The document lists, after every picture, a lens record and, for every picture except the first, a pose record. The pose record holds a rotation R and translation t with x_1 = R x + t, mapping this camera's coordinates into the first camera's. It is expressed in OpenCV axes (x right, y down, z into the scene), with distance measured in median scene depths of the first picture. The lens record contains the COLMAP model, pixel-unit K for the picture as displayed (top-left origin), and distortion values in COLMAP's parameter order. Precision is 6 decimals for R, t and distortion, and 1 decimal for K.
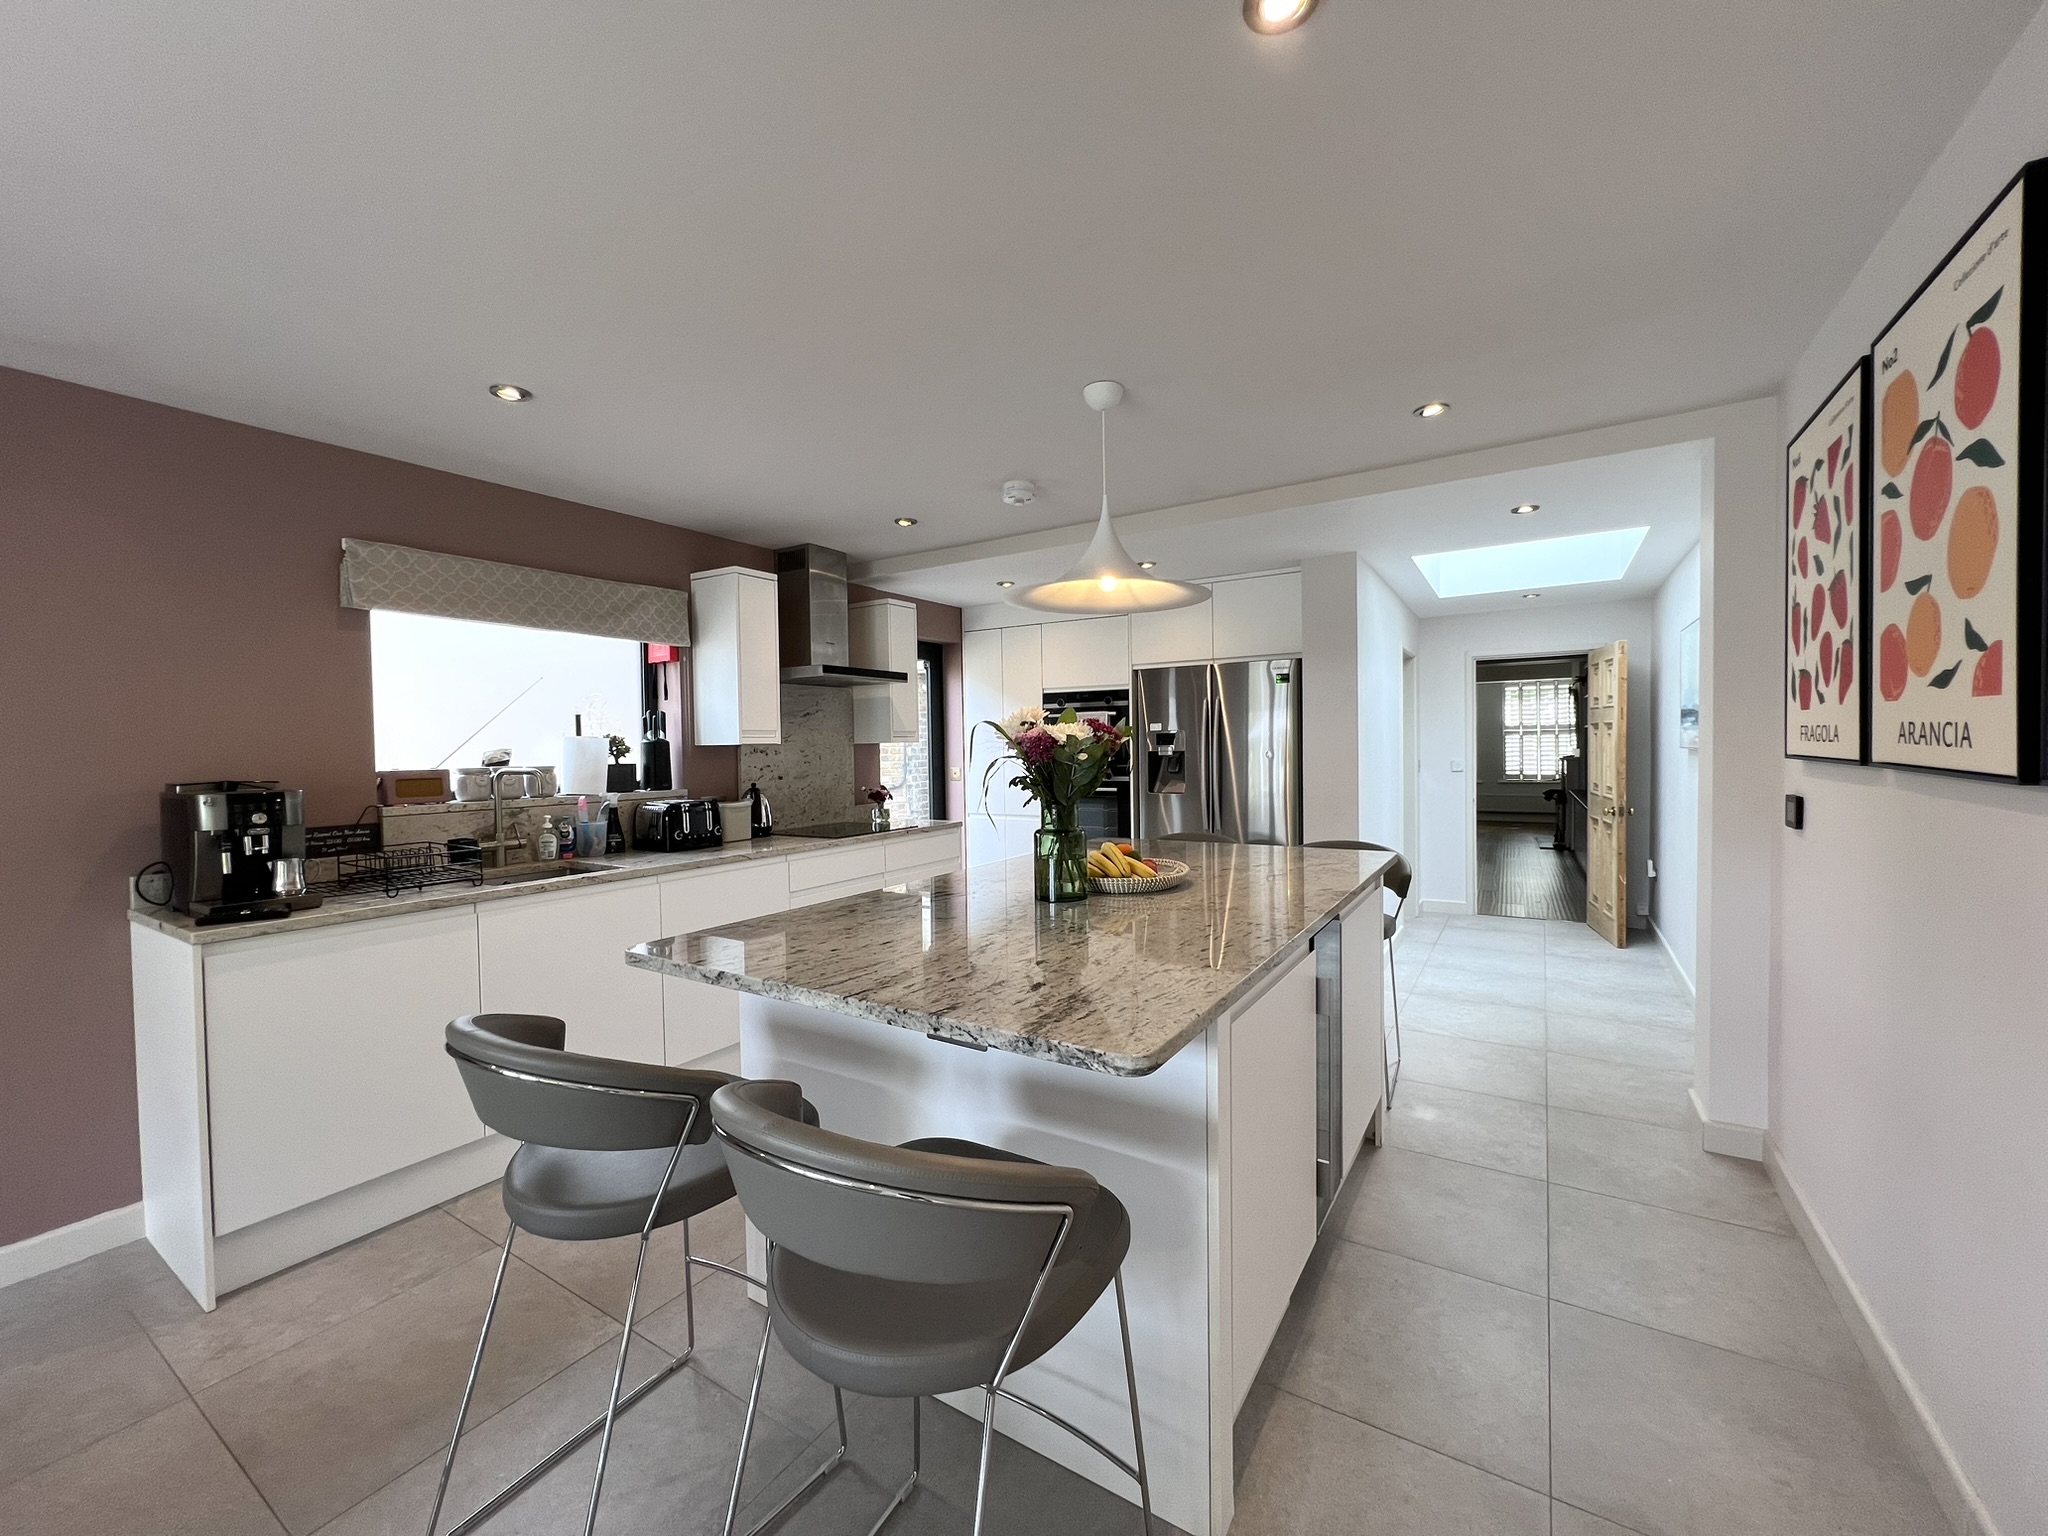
lens RADIAL K [[820.4, 0, 1027.2], [0, 820.4, 770.2], [0, 0, 1]] dist [-0.000577, 0.000231]
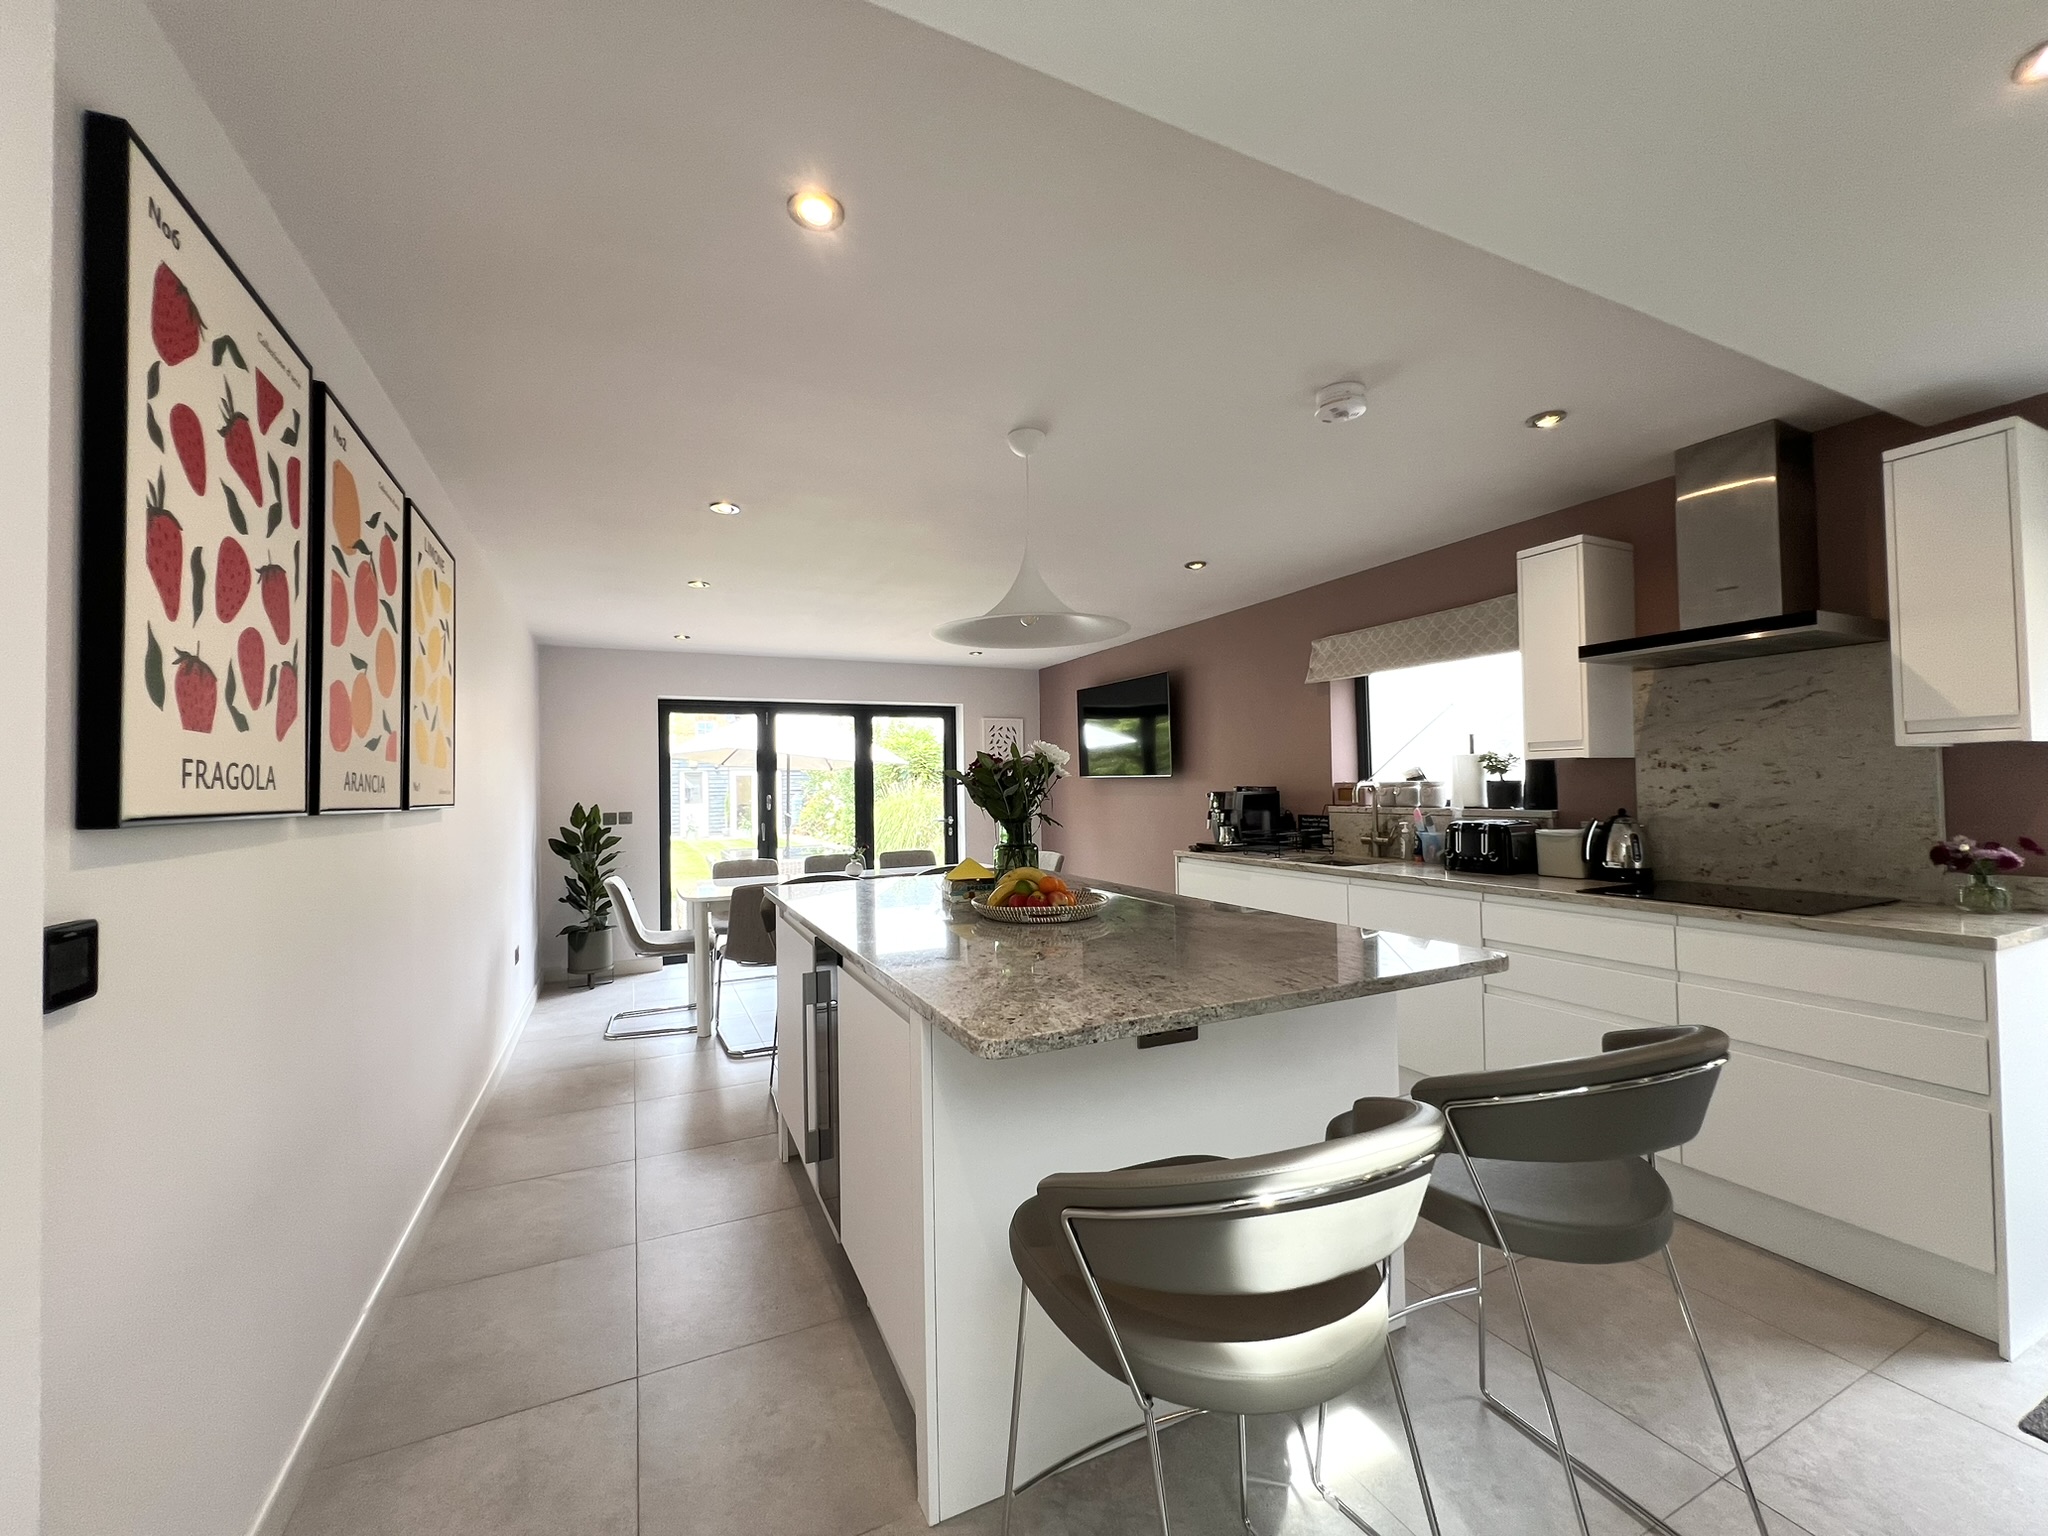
lens RADIAL K [[820.4, 0, 1028.1], [0, 820.4, 759.9], [0, 0, 1]] dist [-0.000577, 0.000231]
pose [[-0.526775, -0.000271, -0.850005, 1.156706], [0.000285, 1.000000, -0.000495, -0.056114], [0.850005, -0.000503, -0.526775, 1.812631]]
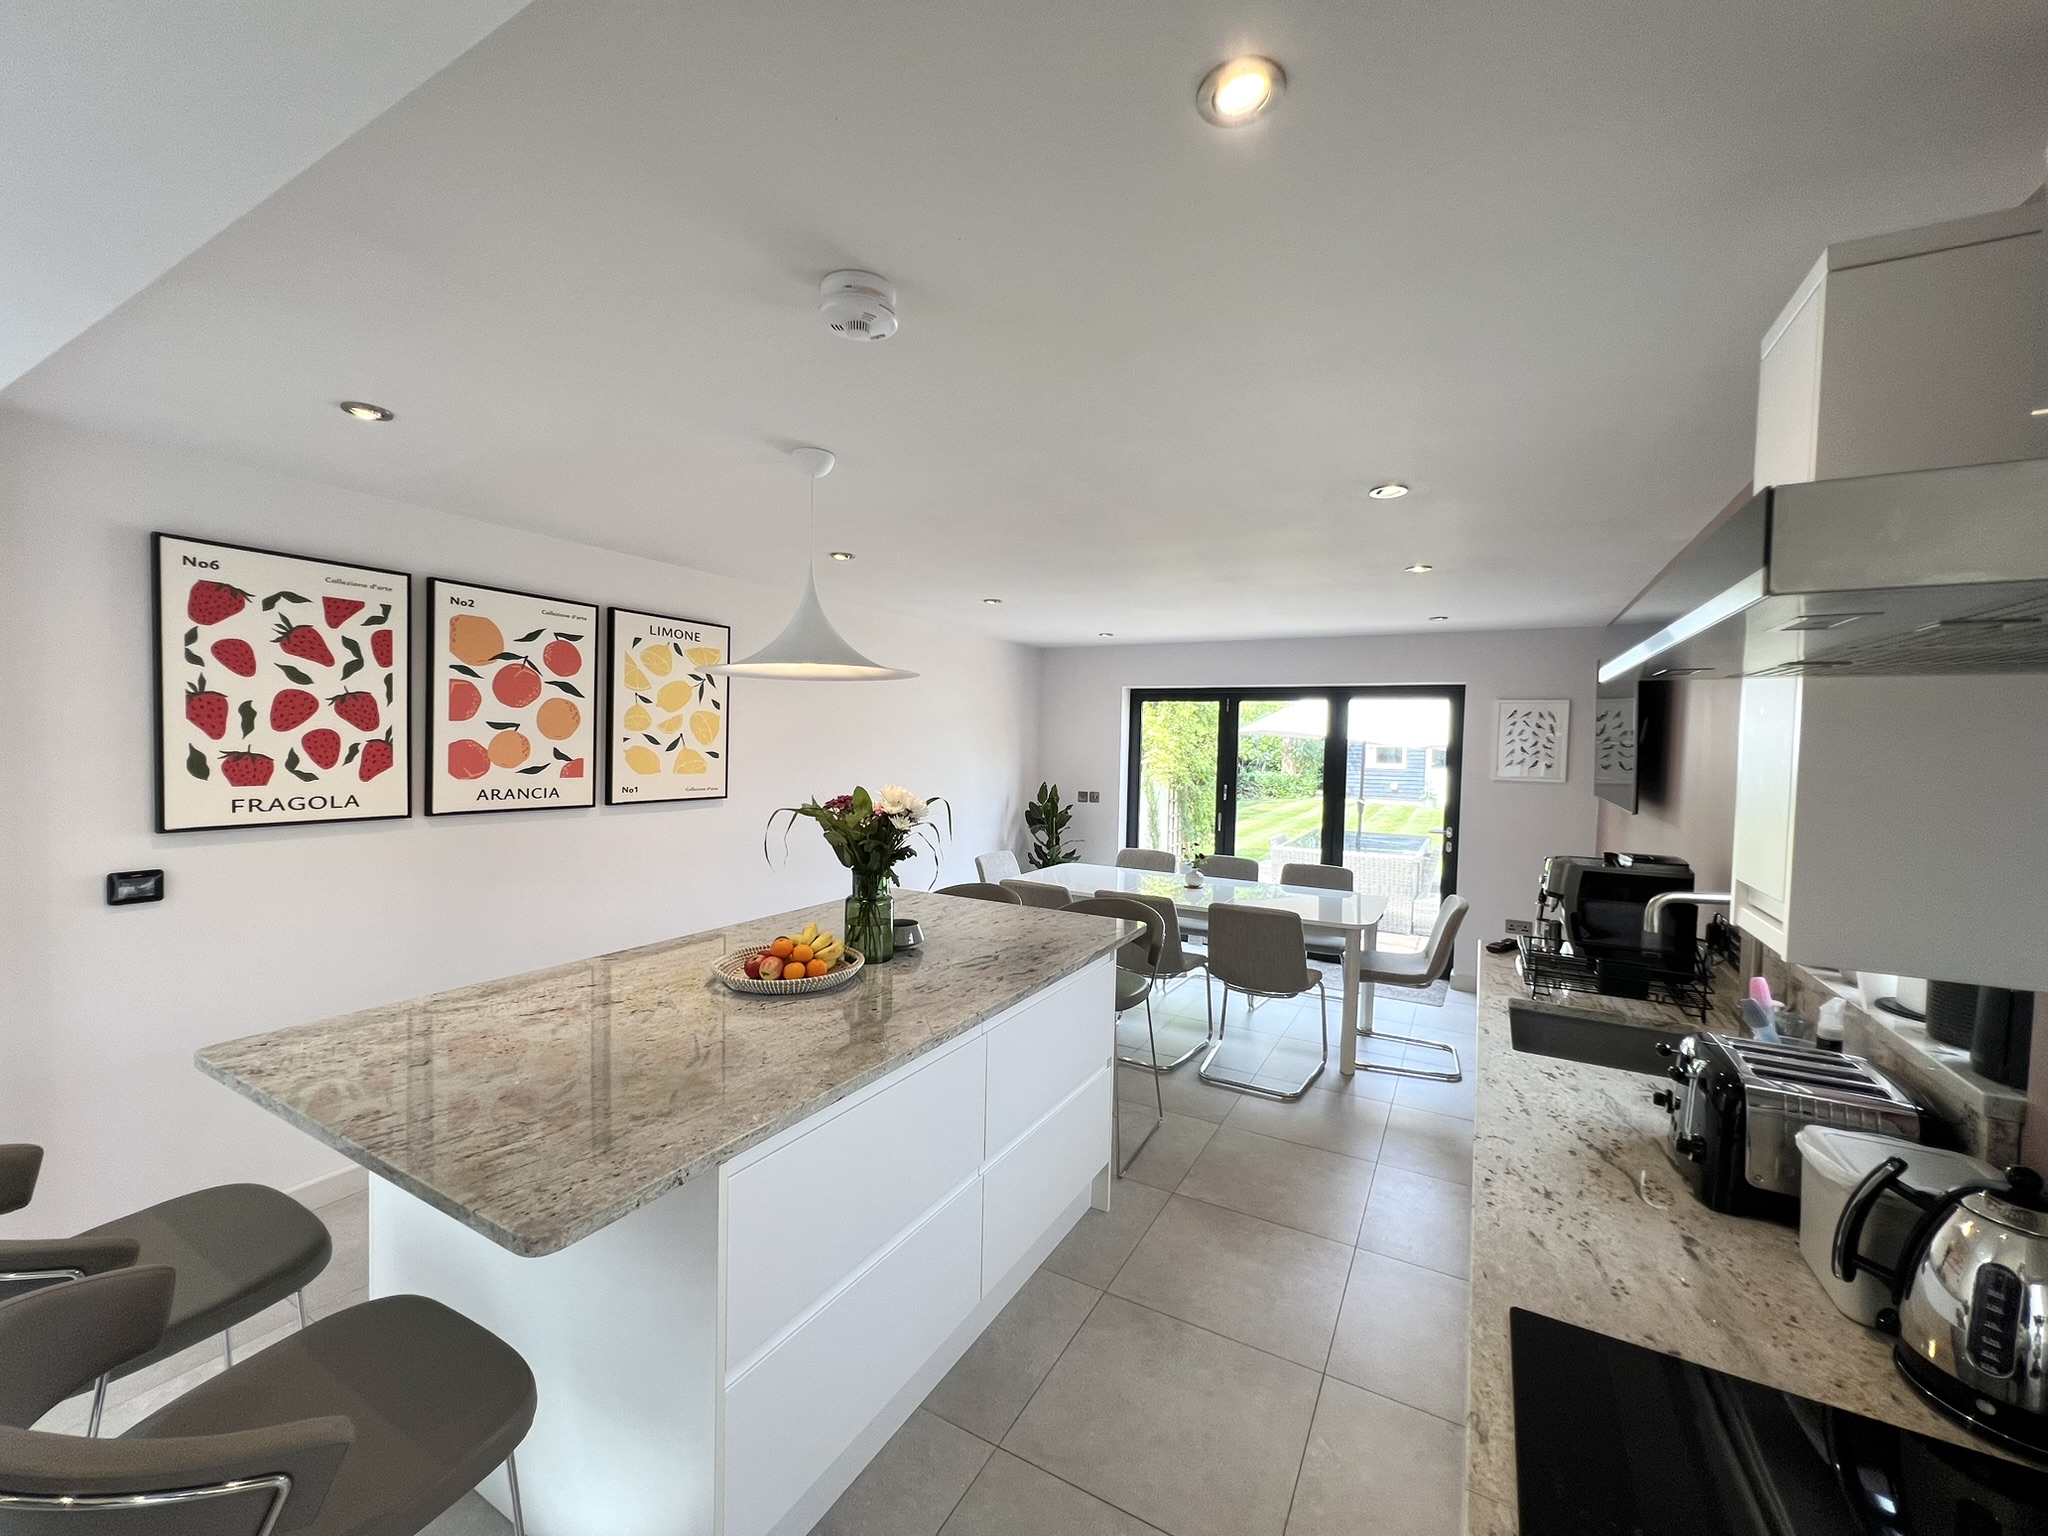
lens RADIAL K [[820.4, 0, 1020.1], [0, 820.4, 765.6], [0, 0, 1]] dist [-0.000577, 0.000231]
pose [[-0.999016, -0.002790, -0.044272, -0.119751], [-0.005780, 0.997699, 0.067556, -0.197040], [0.043981, 0.067745, -0.996733, 2.304357]]
